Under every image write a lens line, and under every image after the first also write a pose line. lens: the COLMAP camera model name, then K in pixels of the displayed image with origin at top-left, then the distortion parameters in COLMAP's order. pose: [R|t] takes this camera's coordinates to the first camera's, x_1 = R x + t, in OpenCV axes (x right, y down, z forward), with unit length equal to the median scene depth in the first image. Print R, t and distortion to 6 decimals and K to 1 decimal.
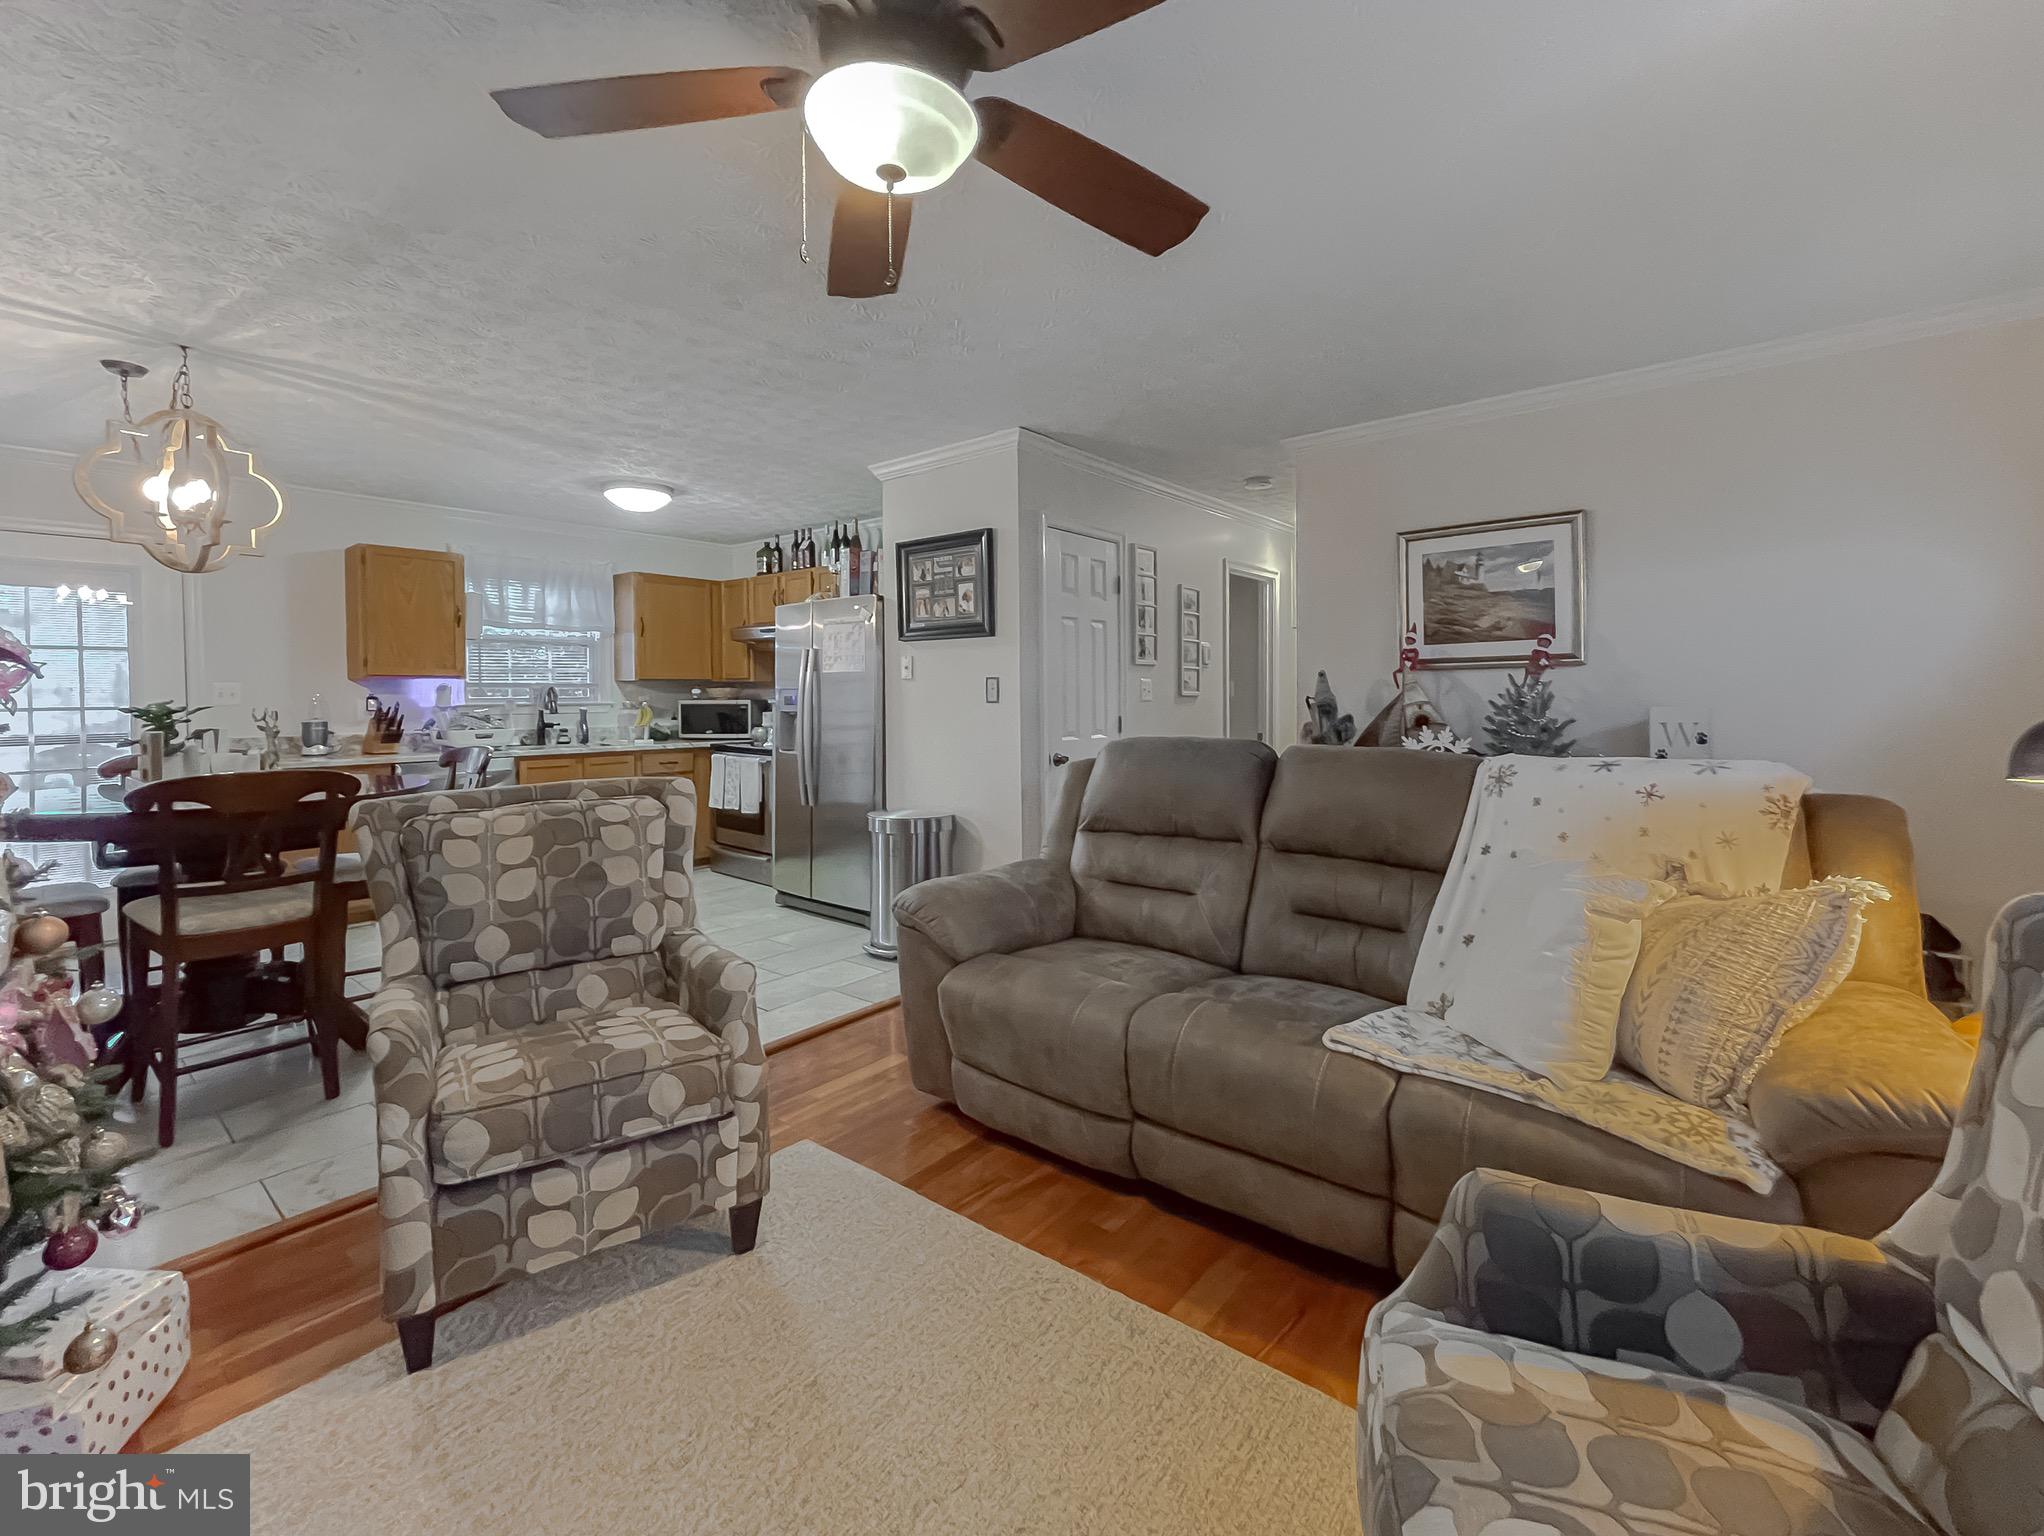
lens RADIAL K [[863.6, 0, 1027.8], [0, 863.6, 711.4], [0, 0, 1]] dist [0.003335, 0.000466]
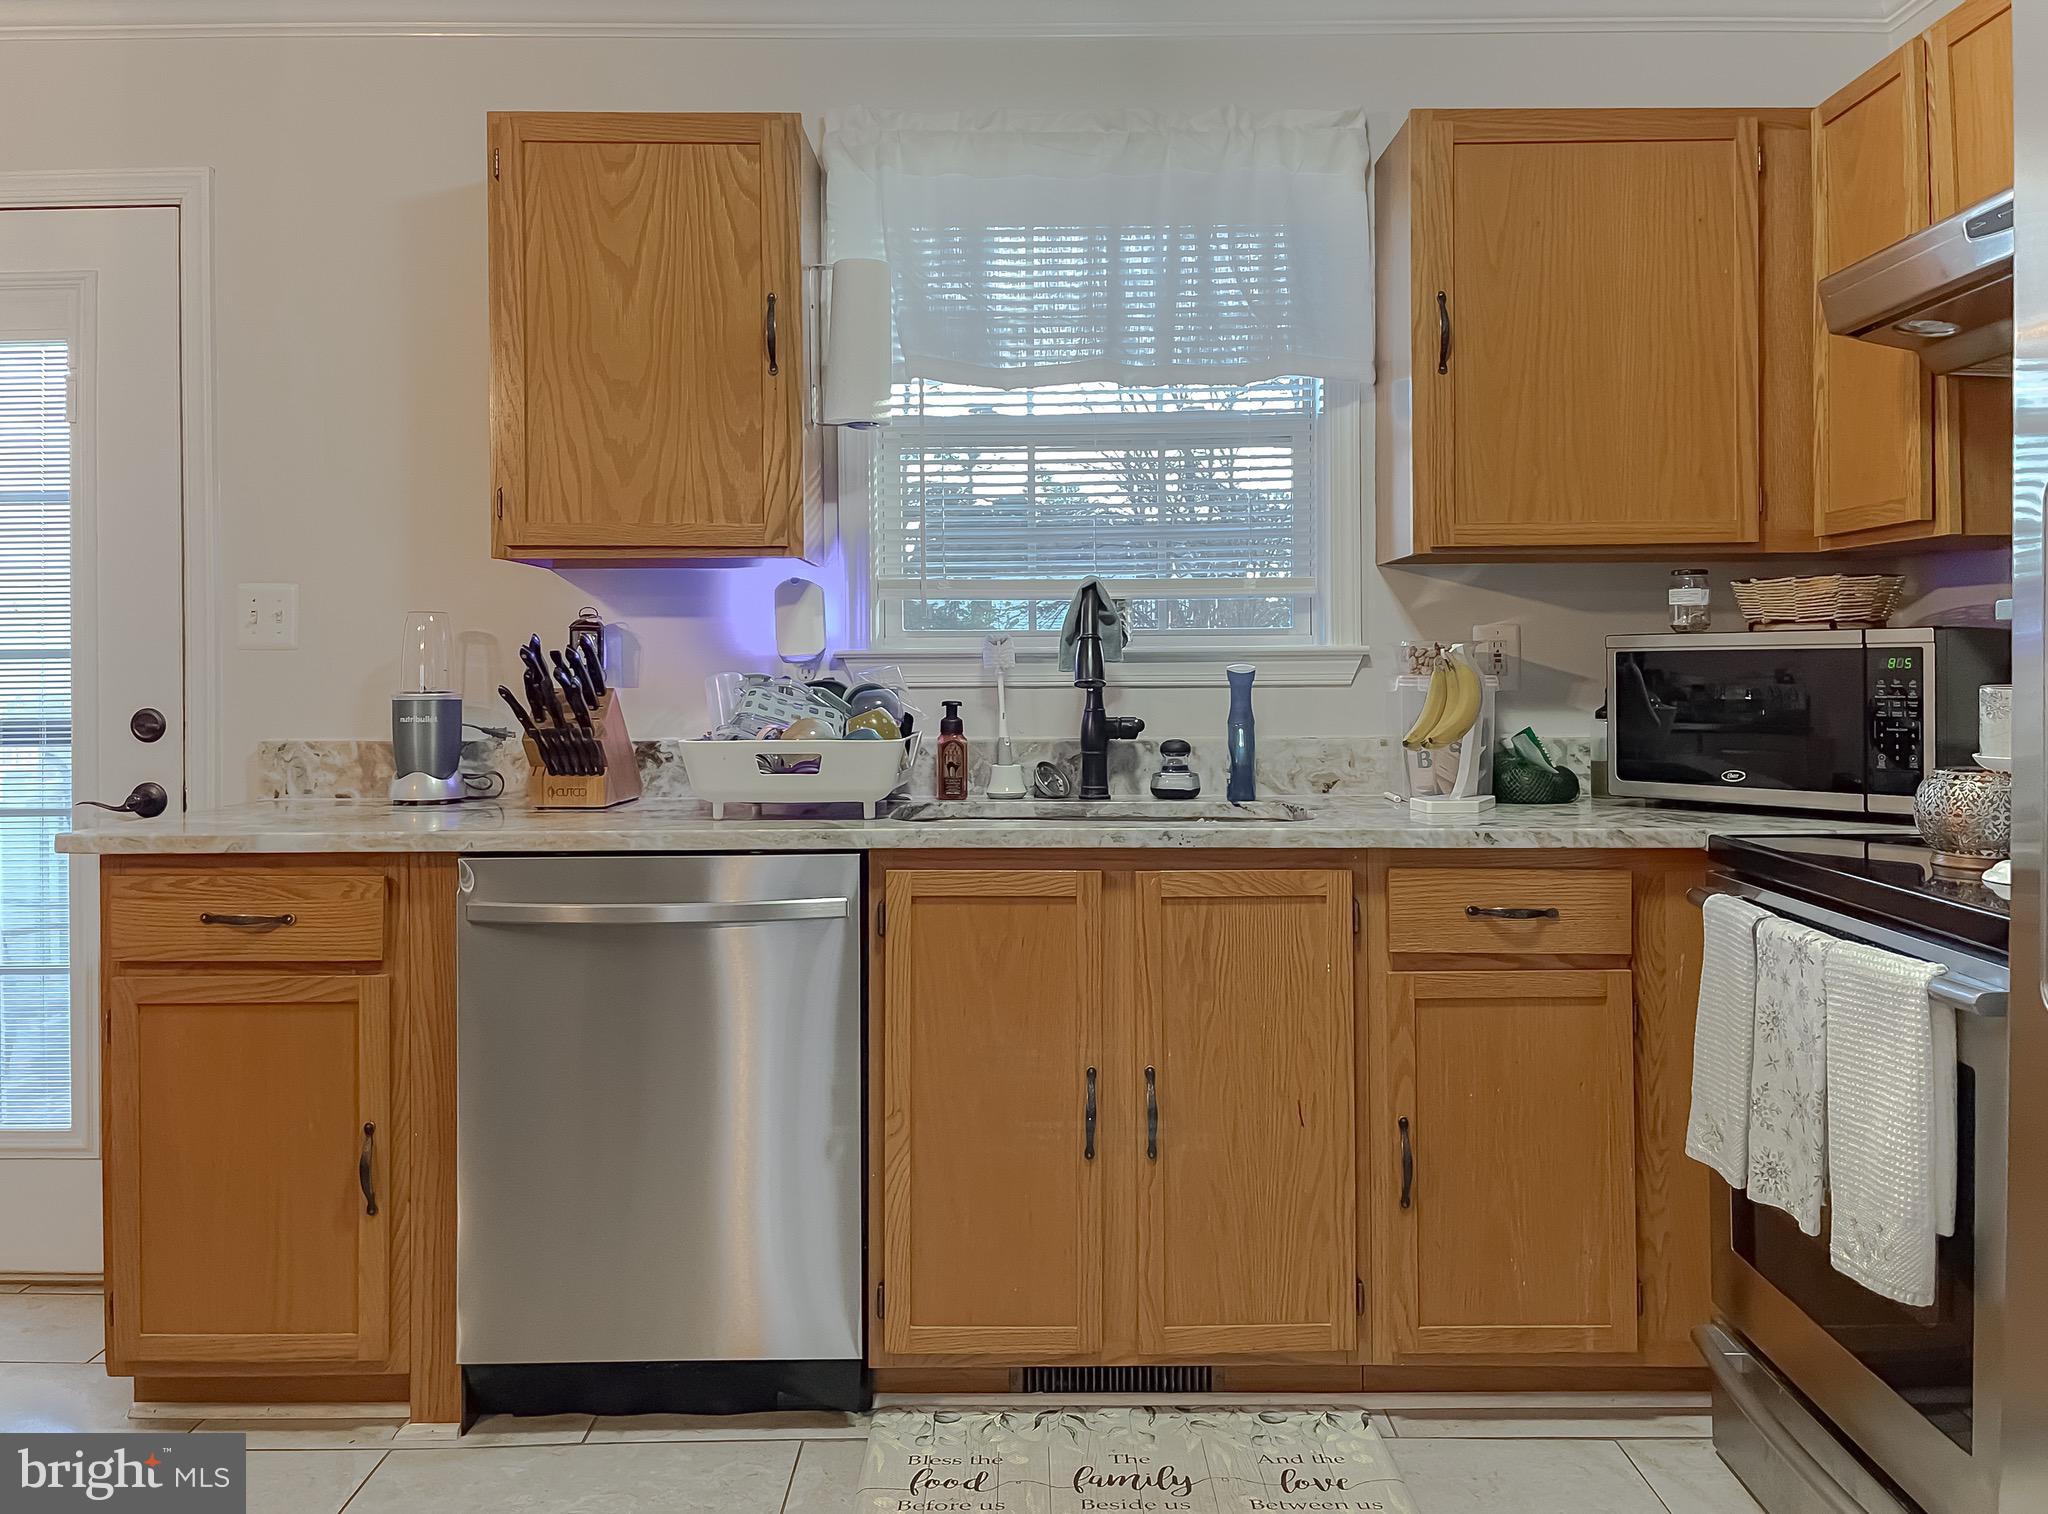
lens RADIAL K [[1589.6, 0, 1028.3], [0, 1589.6, 677.1], [0, 0, 1]] dist [0.001785, -0.001537]
pose [[0.625364, 0.003579, -0.780325, -0.234027], [-0.012523, 0.999907, -0.005450, 0.004389], [0.780233, 0.013180, 0.625350, 0.860249]]
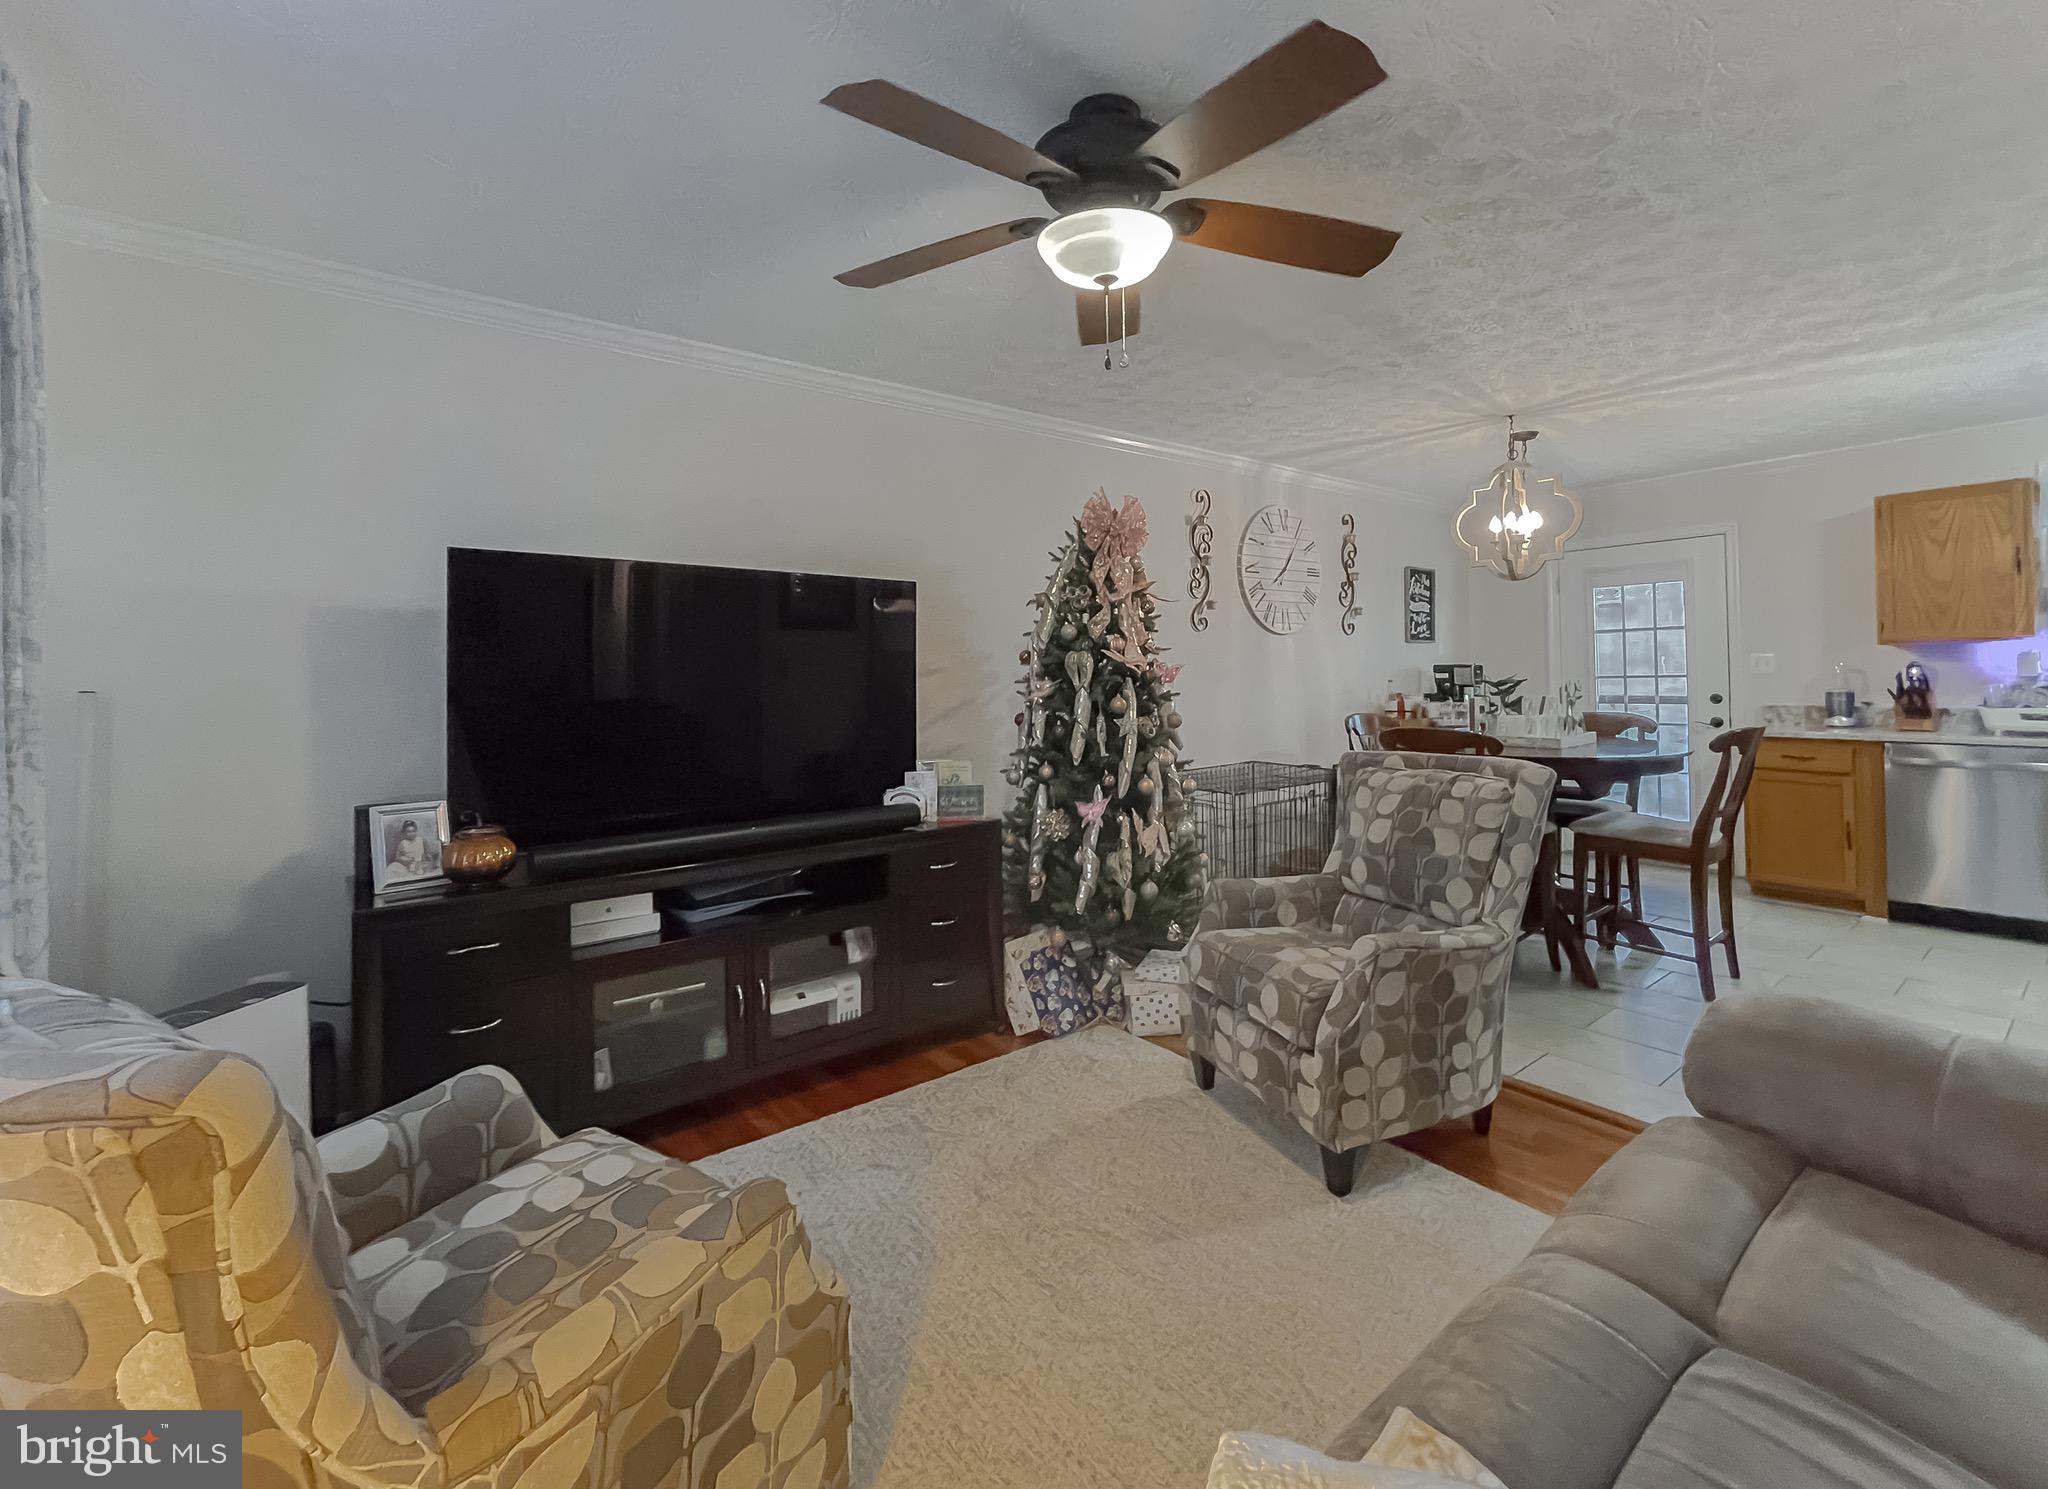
lens RADIAL K [[869.3, 0, 1015.5], [0, 869.3, 663.8], [0, 0, 1]] dist [-0.000155, -0.000034]
pose [[-0.238079, -0.002843, -0.971242, 0.350934], [-0.000768, 0.999996, -0.002739, -0.016591], [0.971245, 0.000094, -0.238080, 0.368200]]
